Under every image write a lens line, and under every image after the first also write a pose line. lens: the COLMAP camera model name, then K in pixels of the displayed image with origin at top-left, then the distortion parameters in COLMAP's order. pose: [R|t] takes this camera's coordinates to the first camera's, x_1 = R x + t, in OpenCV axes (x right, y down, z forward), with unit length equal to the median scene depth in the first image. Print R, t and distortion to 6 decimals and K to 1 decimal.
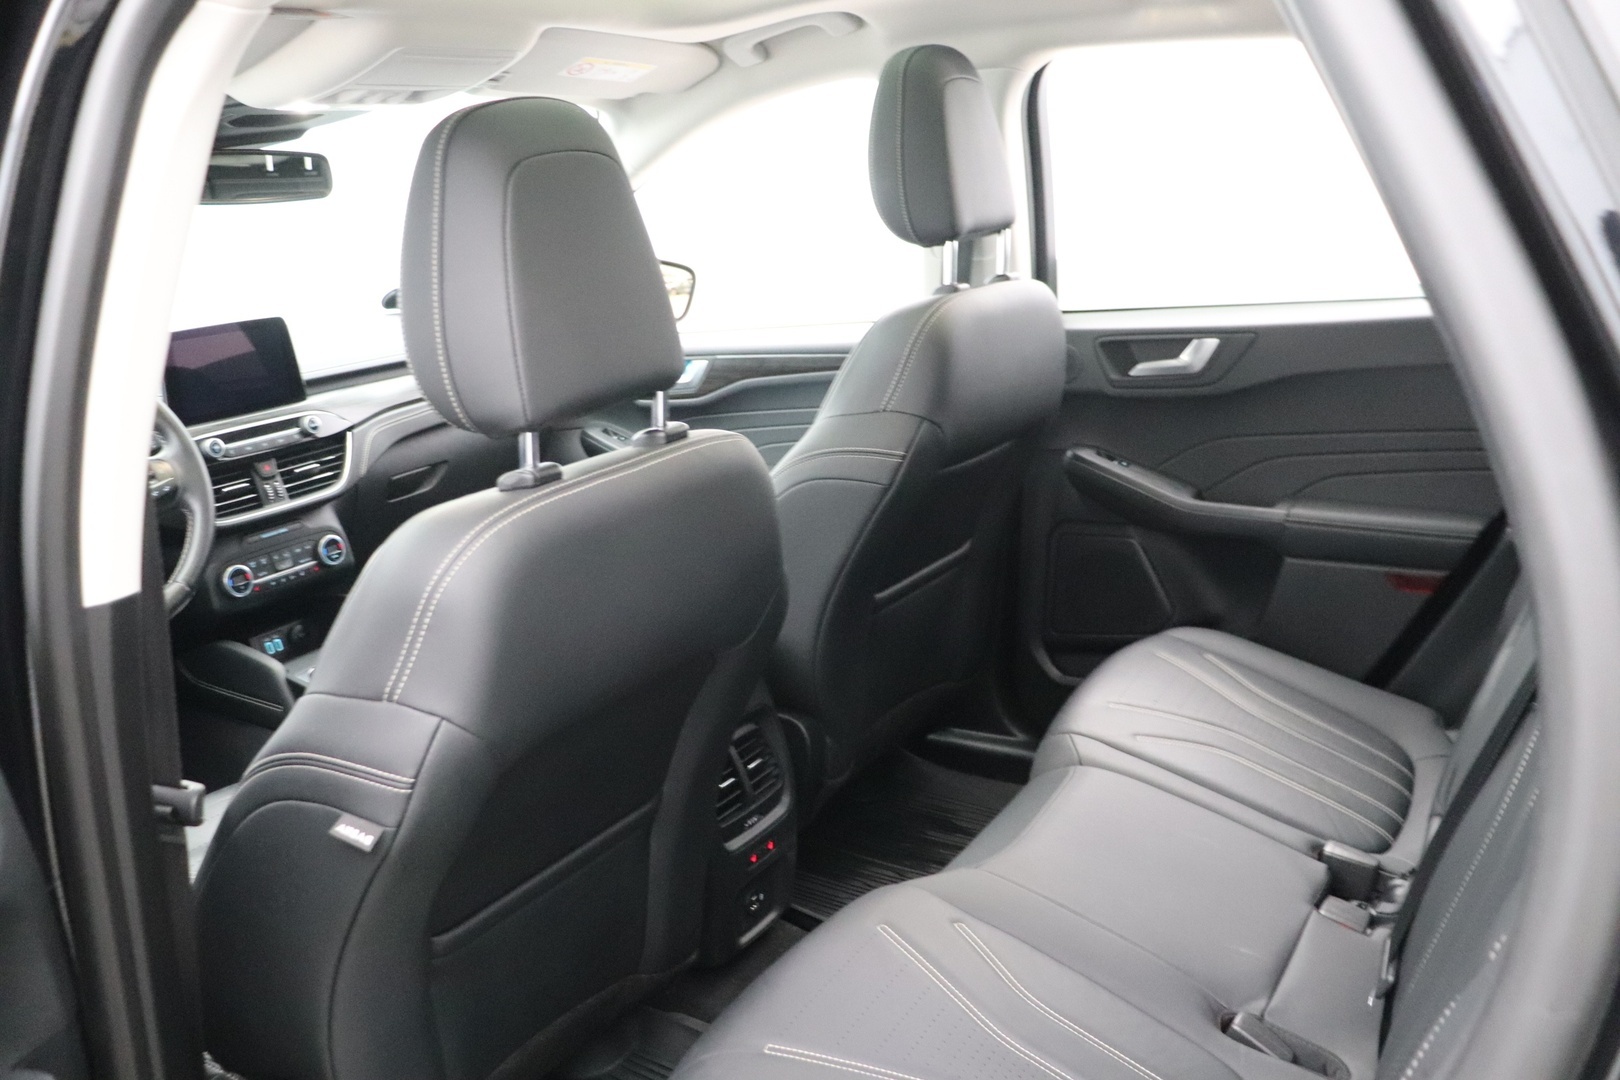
lens RADIAL K [[1369.9, 0, 810.0], [0, 1369.9, 539.4], [0, 0, 1]] dist [-0.051731, 0.056856]
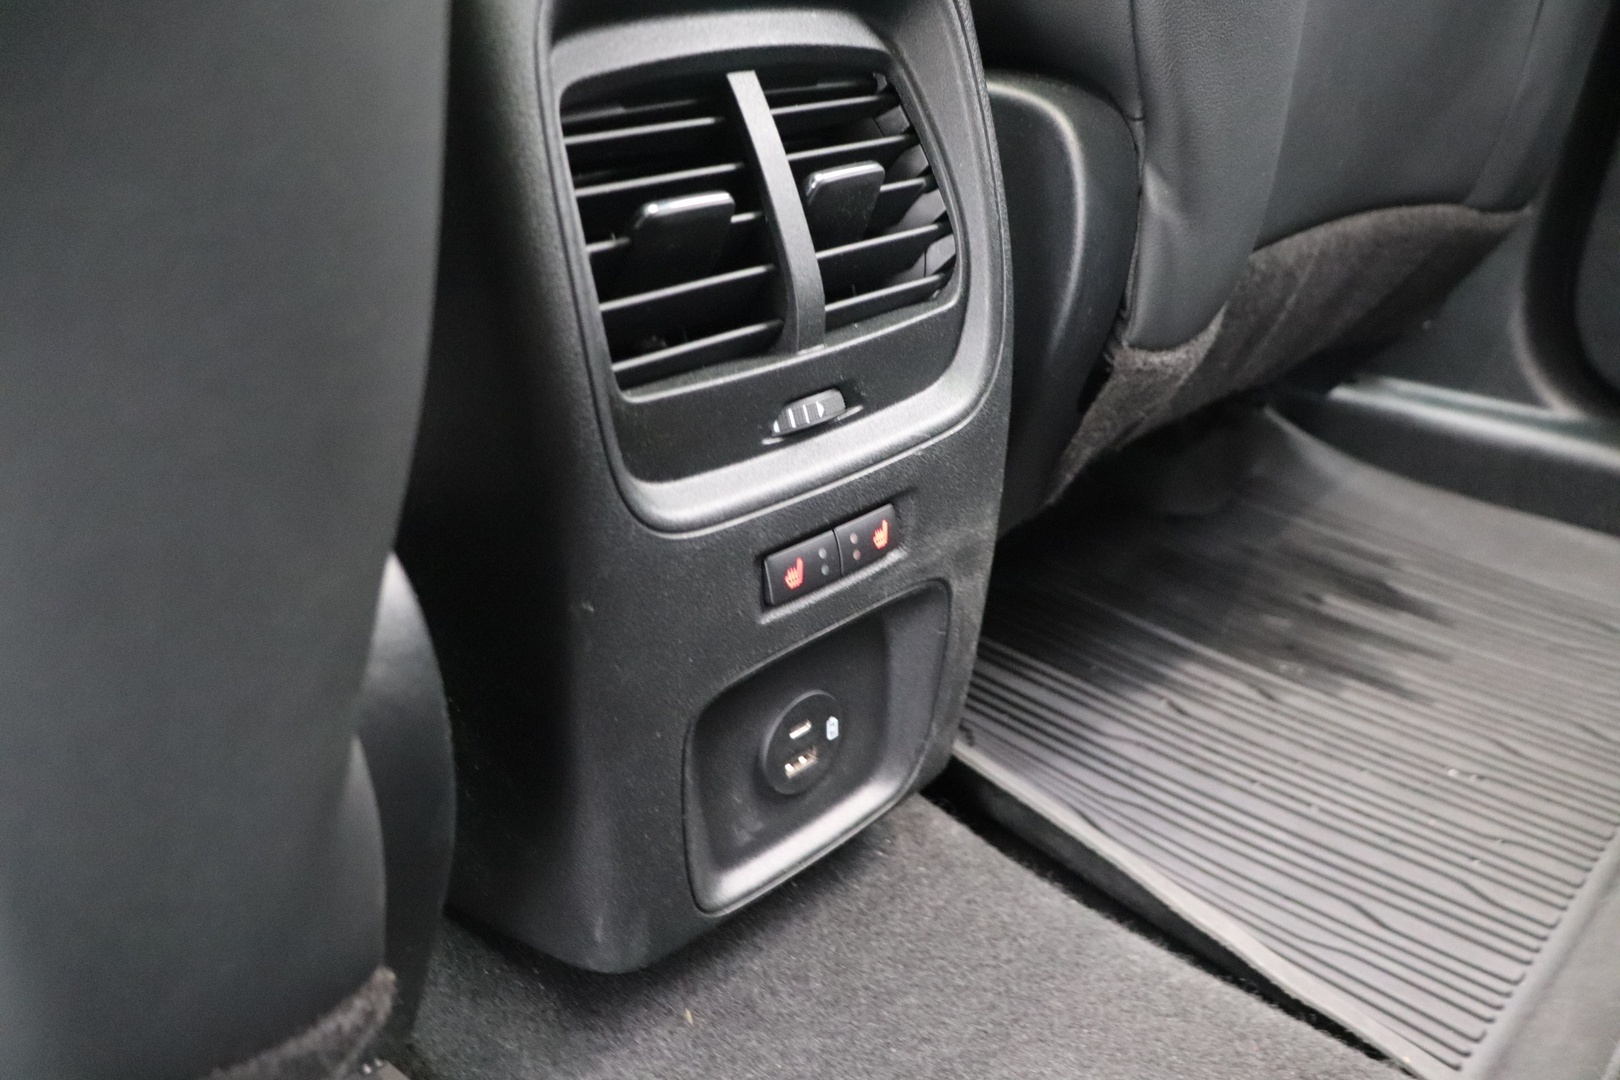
lens RADIAL K [[1369.9, 0, 810.1], [0, 1369.9, 540.7], [0, 0, 1]] dist [-0.051731, 0.056856]
pose [[0.978725, 0.122884, -0.164309, -0.001042], [-0.092616, 0.979180, 0.180637, 0.177443], [0.183086, -0.161576, 0.969728, 0.742198]]
